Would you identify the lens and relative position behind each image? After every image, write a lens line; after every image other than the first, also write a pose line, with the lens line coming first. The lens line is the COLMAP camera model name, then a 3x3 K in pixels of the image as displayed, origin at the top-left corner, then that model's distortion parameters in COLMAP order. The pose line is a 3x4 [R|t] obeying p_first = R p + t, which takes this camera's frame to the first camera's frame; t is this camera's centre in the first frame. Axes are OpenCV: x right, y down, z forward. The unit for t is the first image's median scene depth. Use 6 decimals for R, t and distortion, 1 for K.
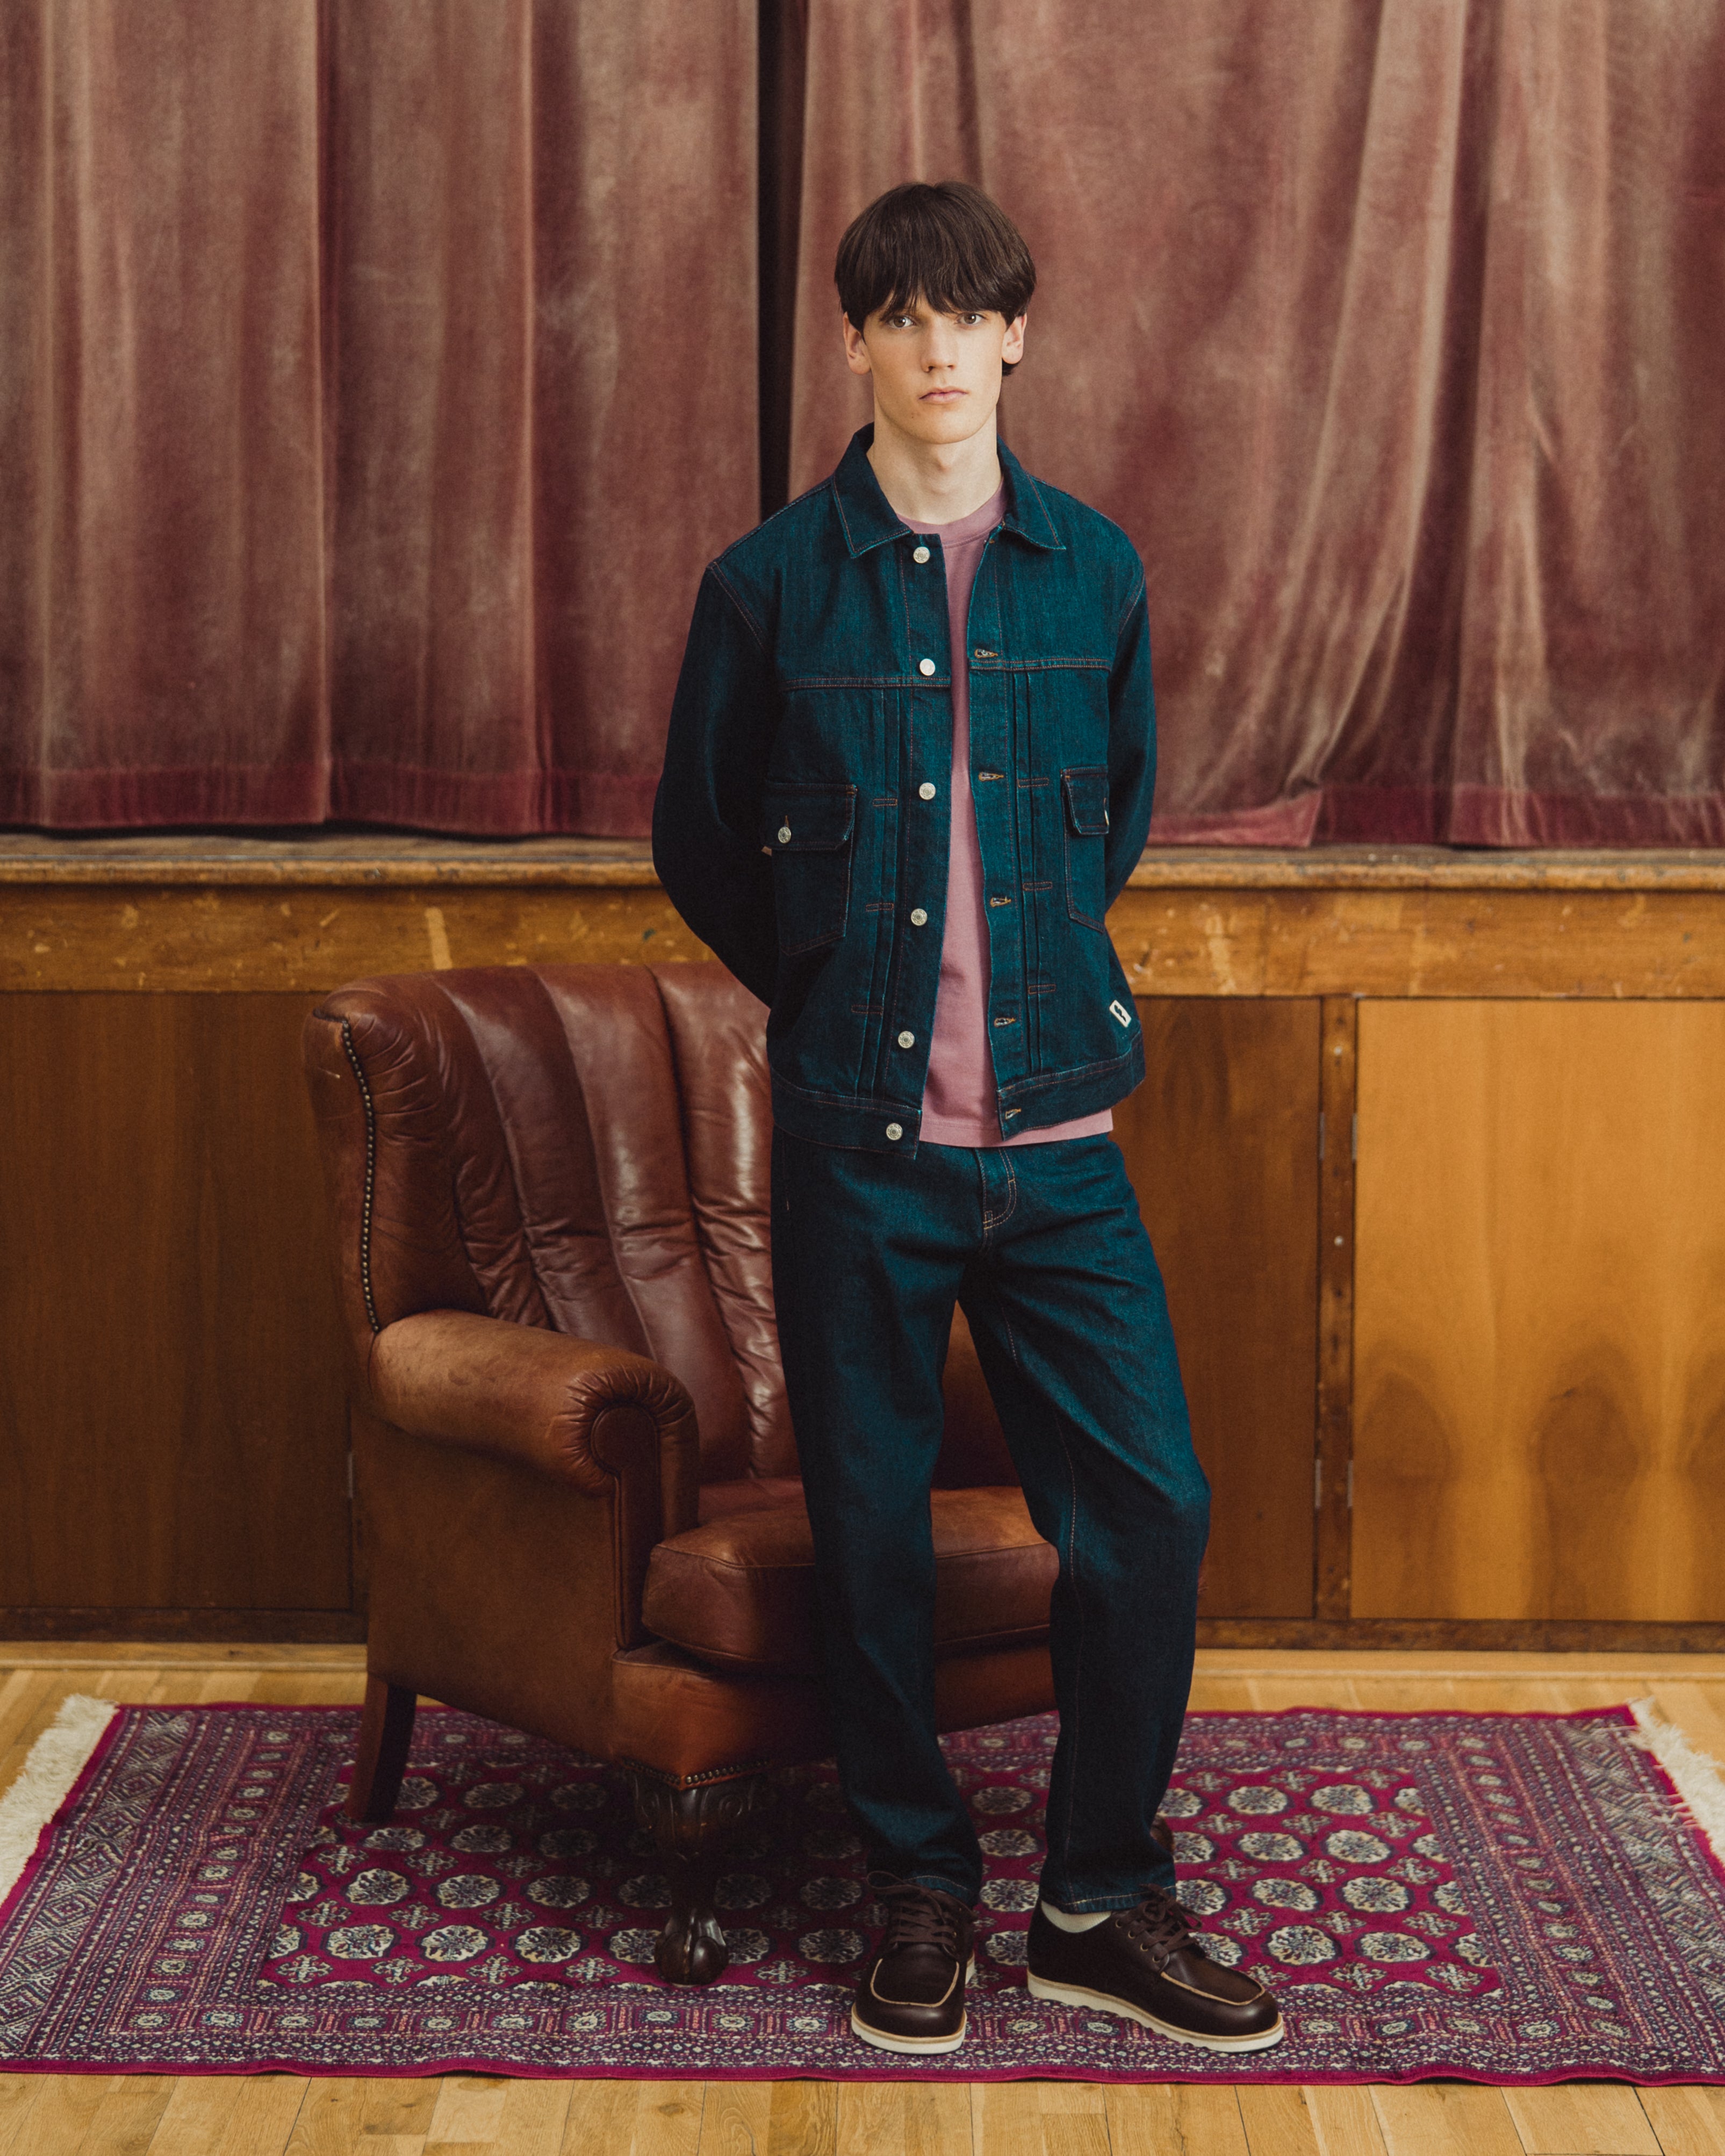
lens RADIAL K [[4977.5, 0, 802.0], [0, 4977.5, 926.8], [0, 0, 1]] dist [0.037968, 0.000000]
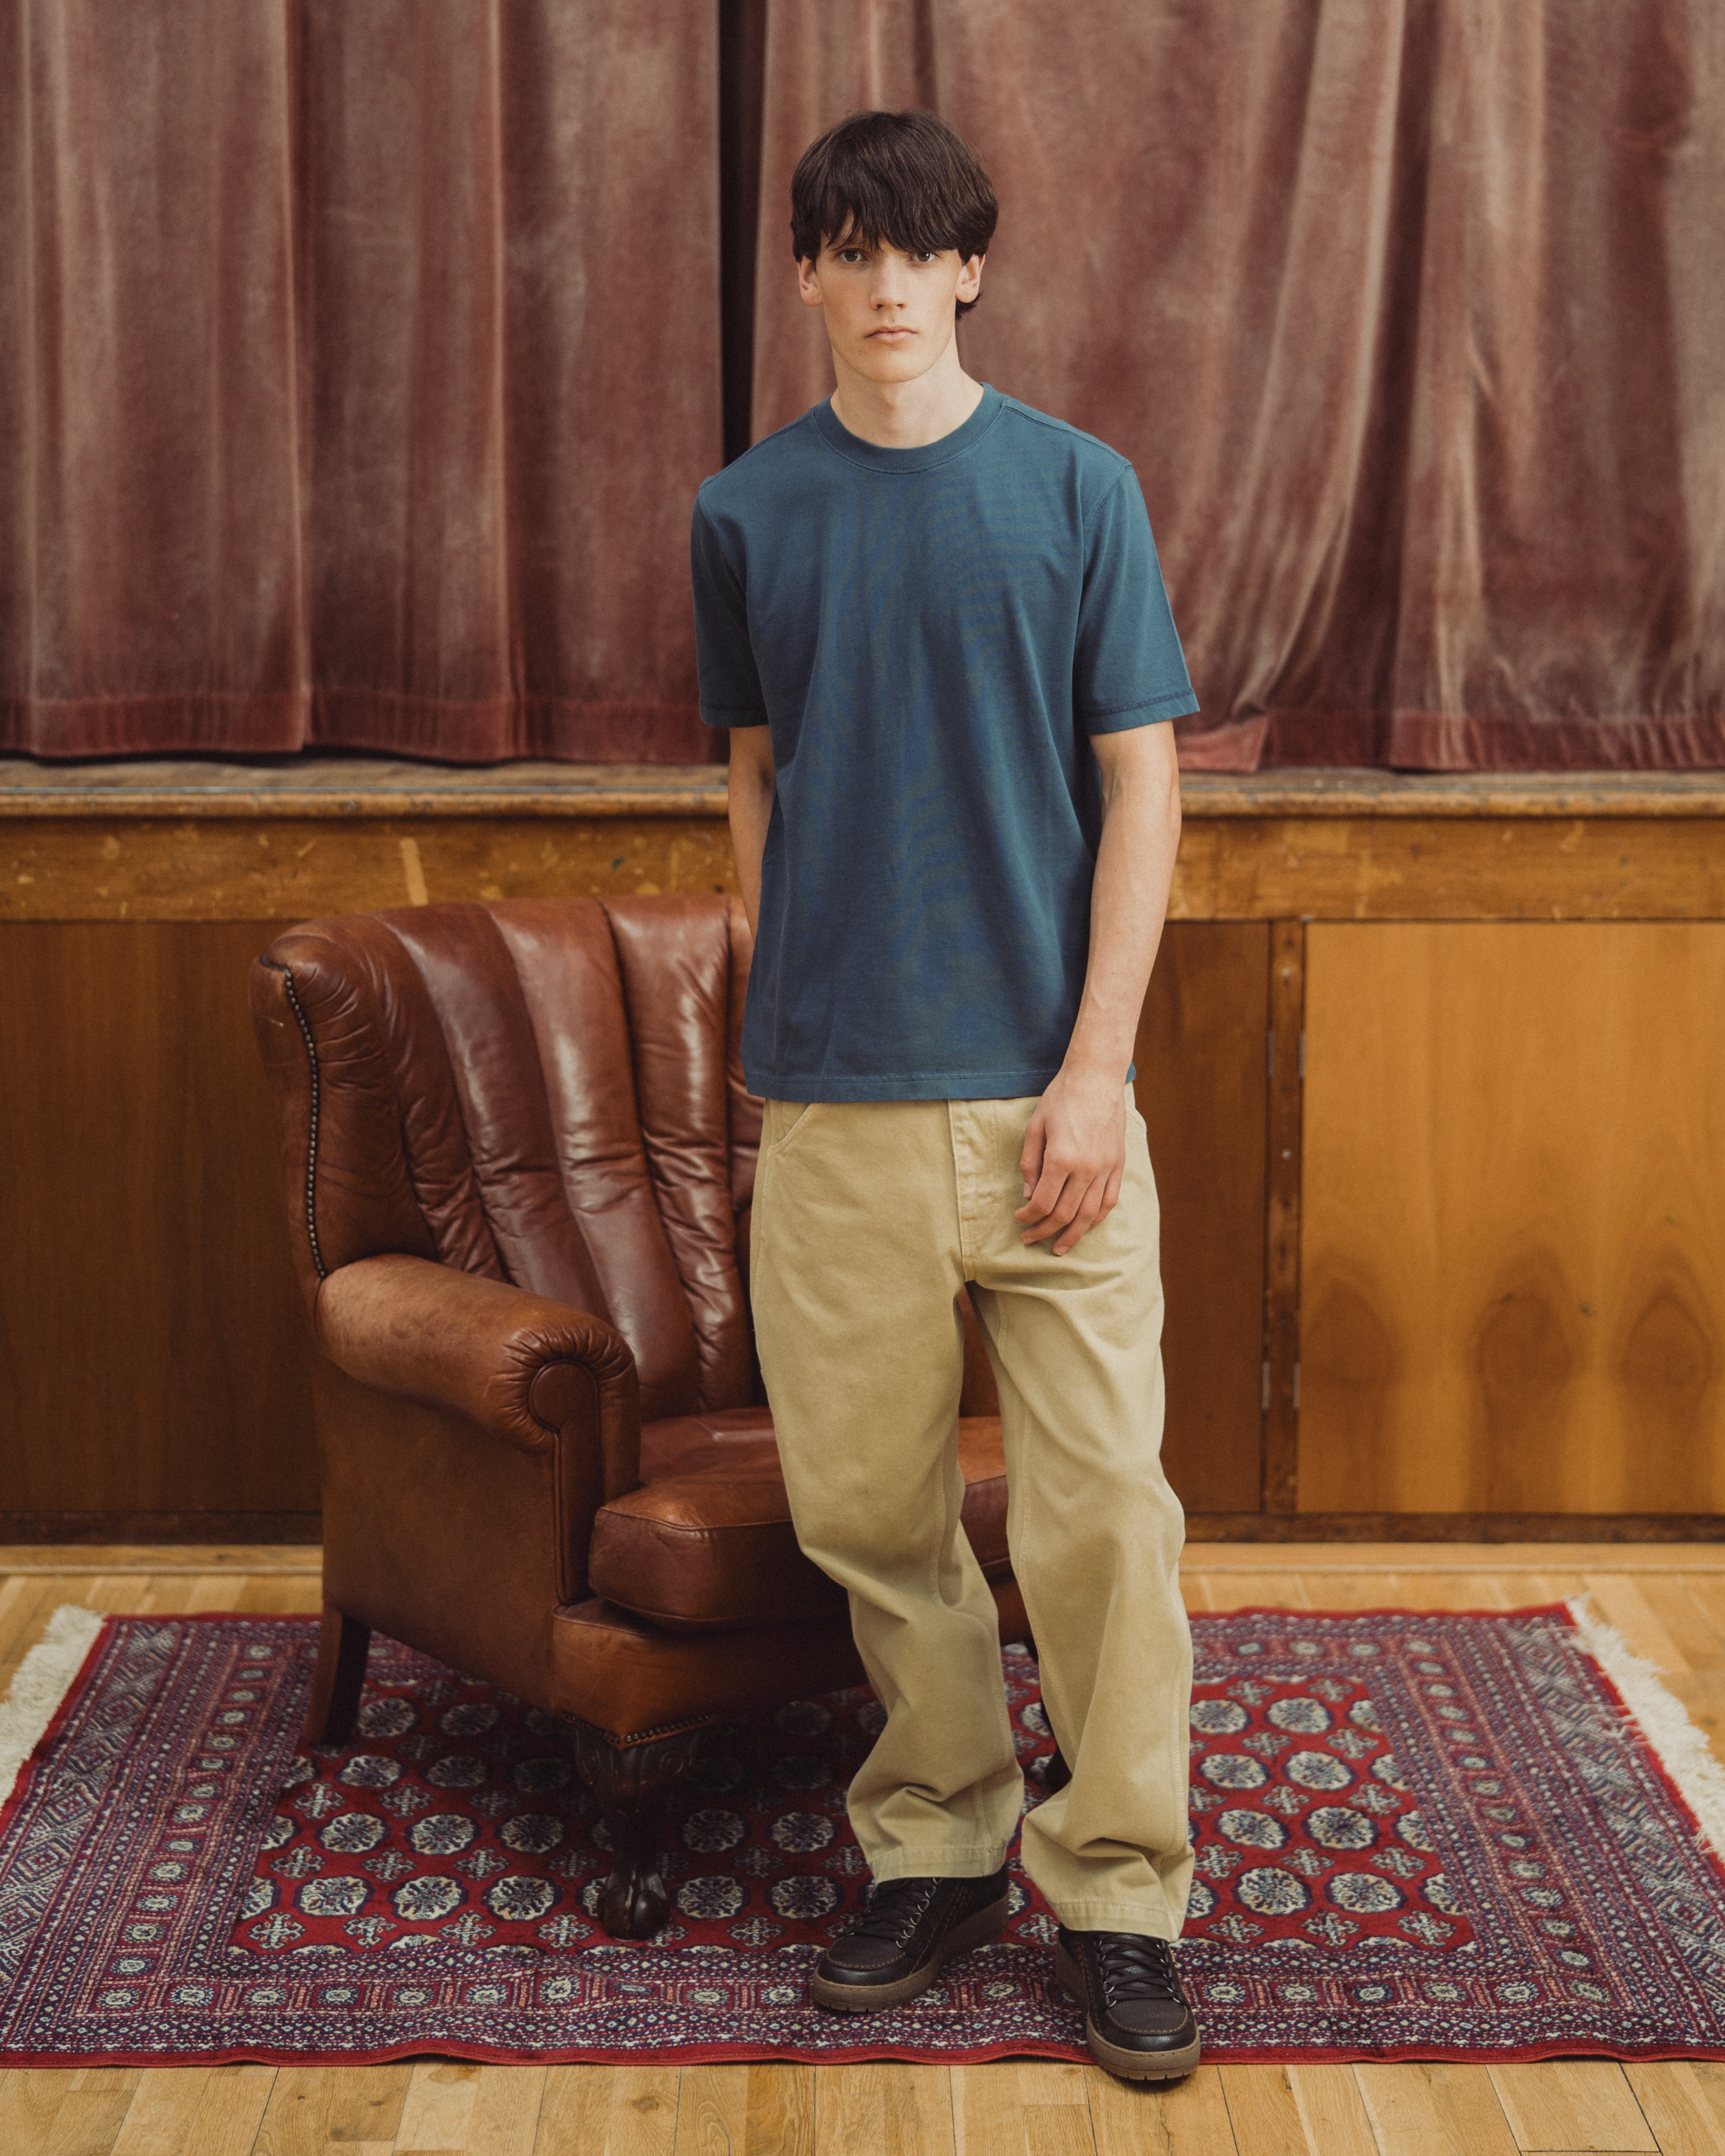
lens RADIAL K [[4114.9, 0, 840.9], [0, 4114.9, 931.1], [0, 0, 1]] dist [0.013345, 0.000000]
pose [[0.999778, -0.004881, 0.020491, -0.002270], [0.003999, 0.999072, 0.042882, -0.020163], [-0.020681, -0.042790, 0.998870, 0.146425]]
